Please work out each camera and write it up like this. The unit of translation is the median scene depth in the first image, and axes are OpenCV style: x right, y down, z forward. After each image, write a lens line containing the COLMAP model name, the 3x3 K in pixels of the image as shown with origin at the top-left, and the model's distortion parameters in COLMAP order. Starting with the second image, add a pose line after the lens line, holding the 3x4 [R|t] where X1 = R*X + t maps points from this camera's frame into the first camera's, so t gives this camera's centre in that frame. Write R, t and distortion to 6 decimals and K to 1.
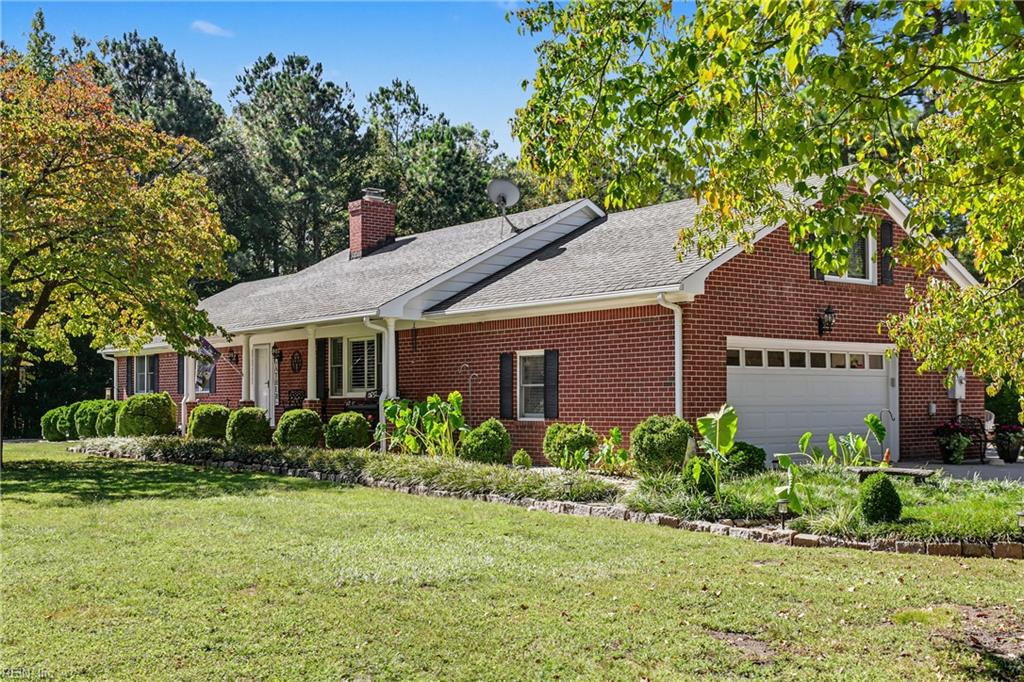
lens RADIAL K [[1254.2, 0, 512.0], [0, 1254.2, 341.0], [0, 0, 1]] dist [-0.010491, -0.015209]
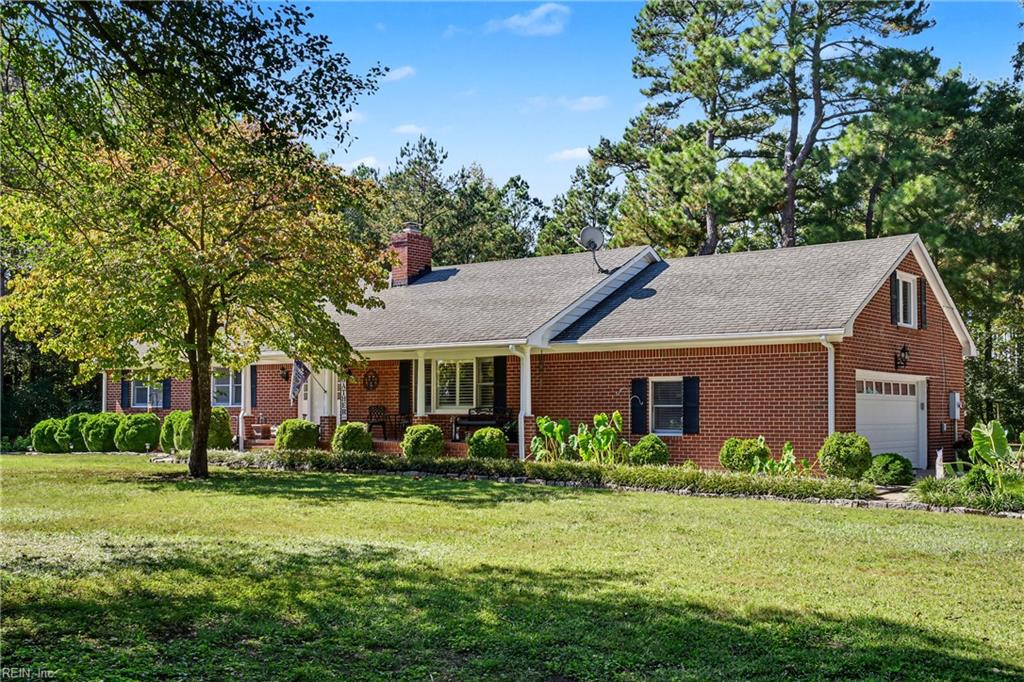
lens RADIAL K [[1254.2, 0, 512.0], [0, 1254.2, 341.0], [0, 0, 1]] dist [-0.010491, -0.015209]
pose [[0.963907, 0.023334, 0.265215, -0.436319], [-0.020865, 0.999709, -0.012126, -0.008857], [-0.265421, 0.006154, 0.964113, -0.108205]]
